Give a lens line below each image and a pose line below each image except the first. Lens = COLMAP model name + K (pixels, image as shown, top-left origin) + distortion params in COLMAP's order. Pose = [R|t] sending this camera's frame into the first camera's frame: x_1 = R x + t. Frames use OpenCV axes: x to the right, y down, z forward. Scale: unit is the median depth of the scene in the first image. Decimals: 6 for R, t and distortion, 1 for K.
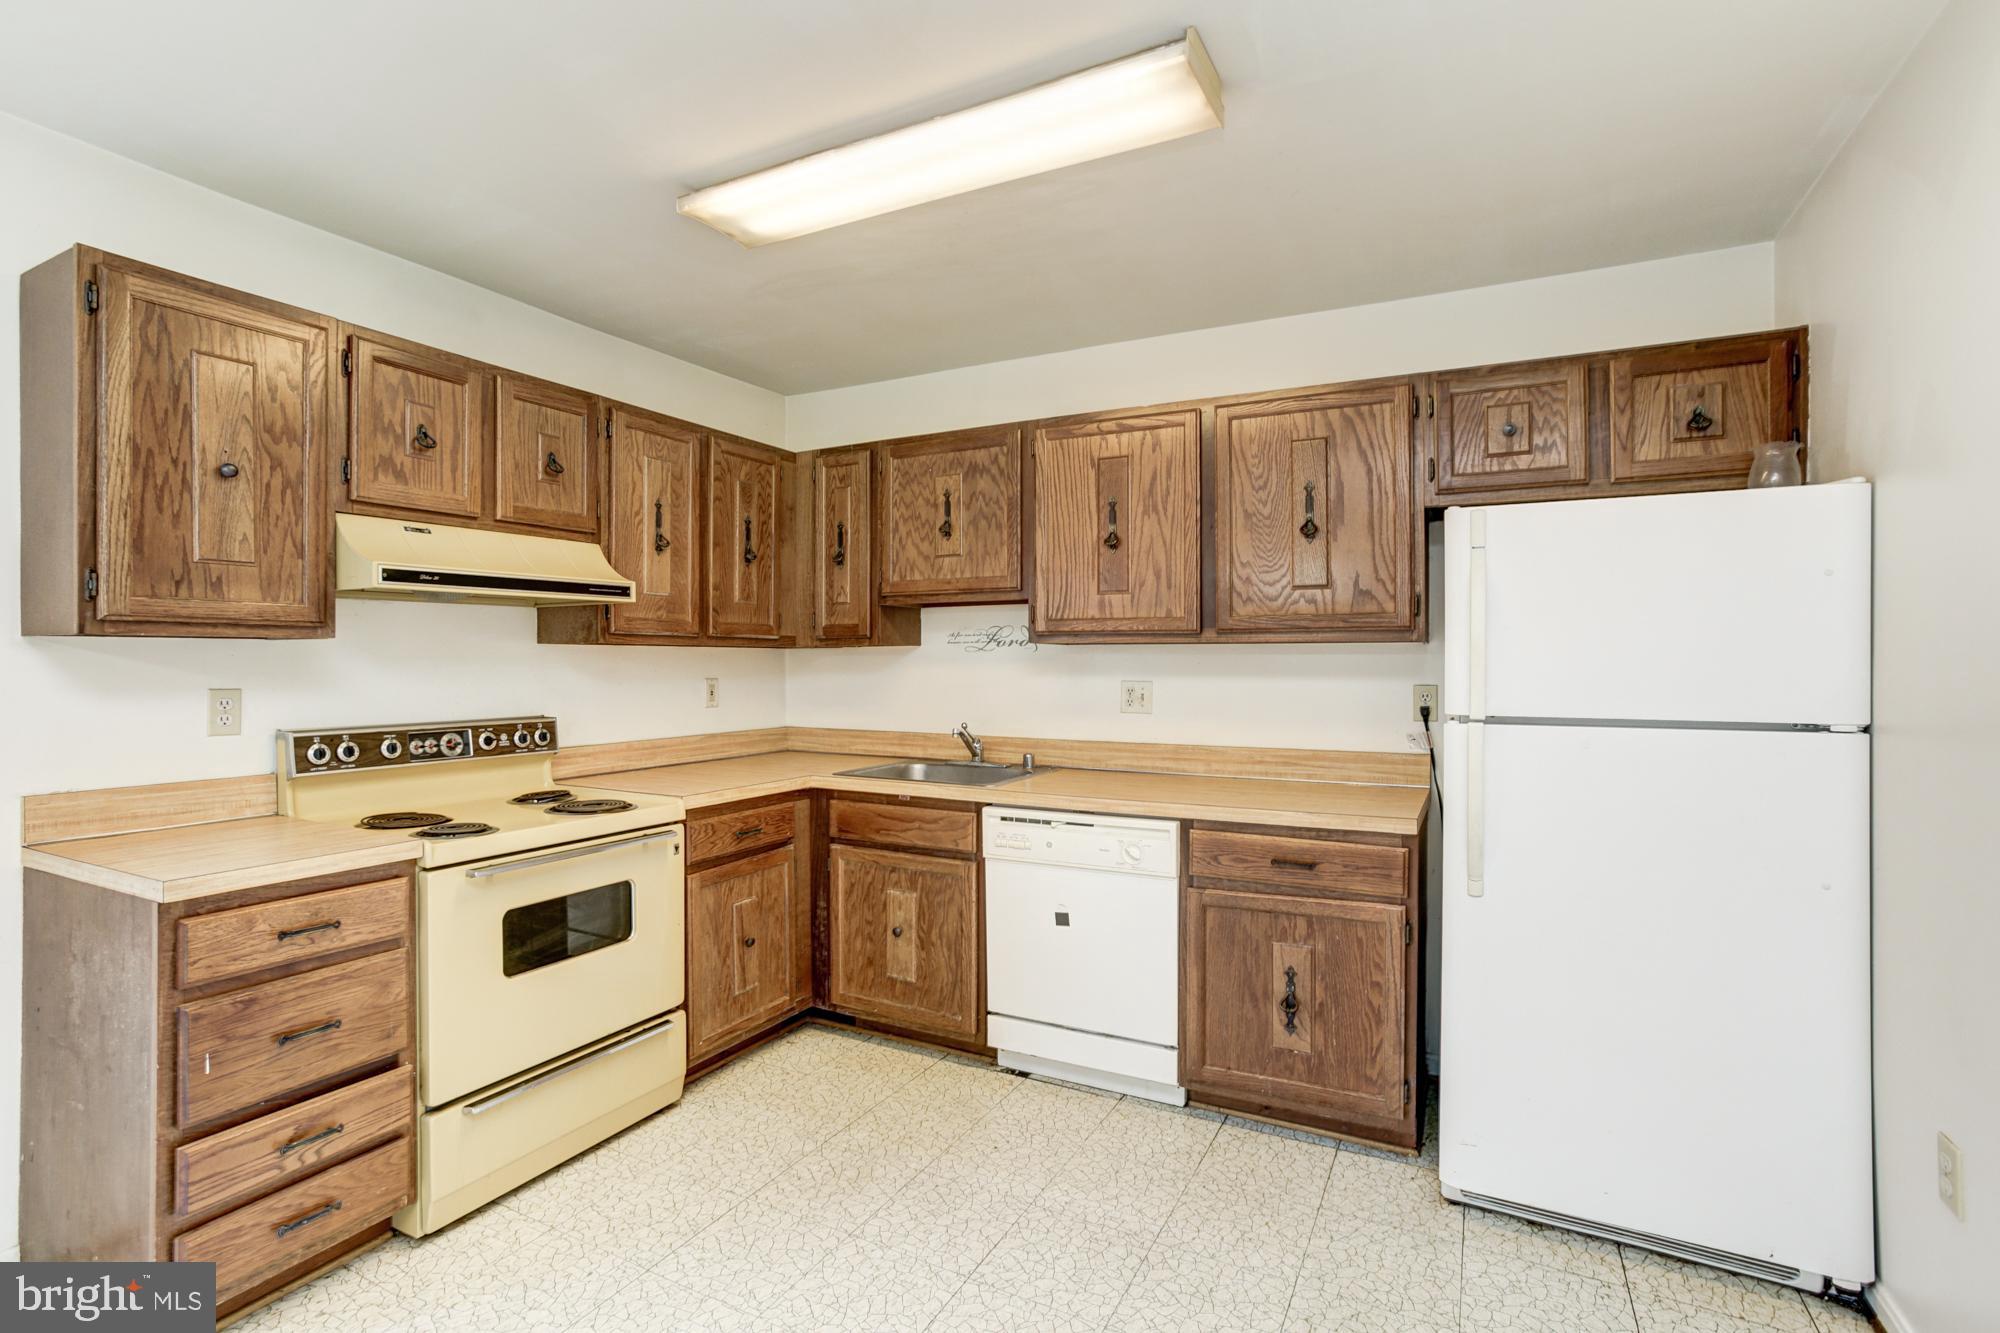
lens RADIAL K [[952.3, 0, 939.8], [0, 952.3, 673.0], [0, 0, 1]] dist [-0.049869, 0.021633]
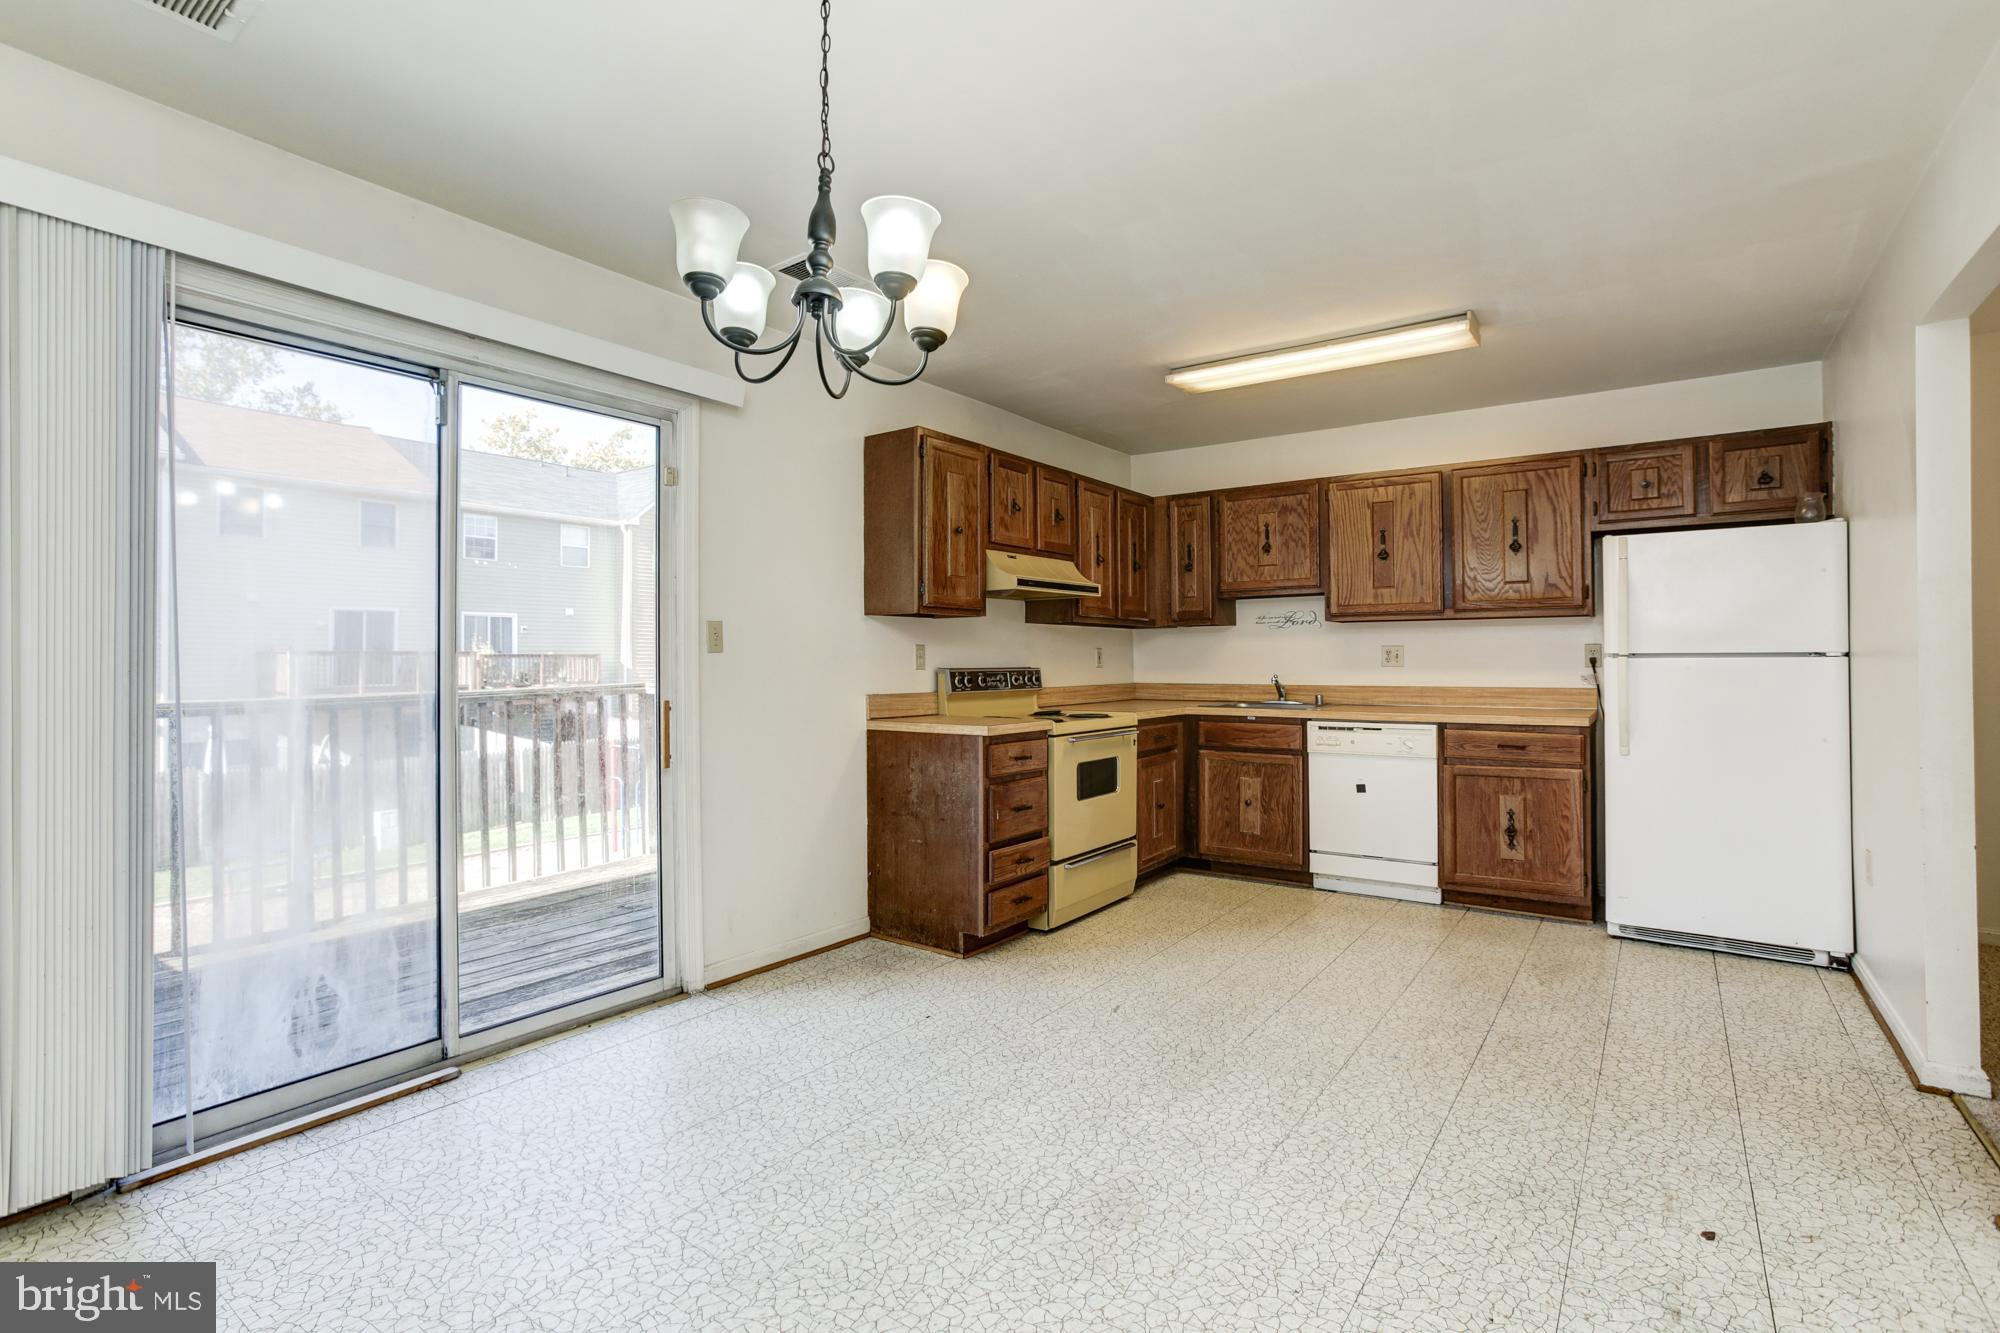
lens RADIAL K [[952.3, 0, 982.1], [0, 952.3, 666.0], [0, 0, 1]] dist [-0.049869, 0.021633]
pose [[0.994896, -0.007214, -0.100643, -0.398825], [0.006412, 0.999945, -0.008288, 0.066434], [0.100698, 0.007600, 0.994888, -0.767164]]
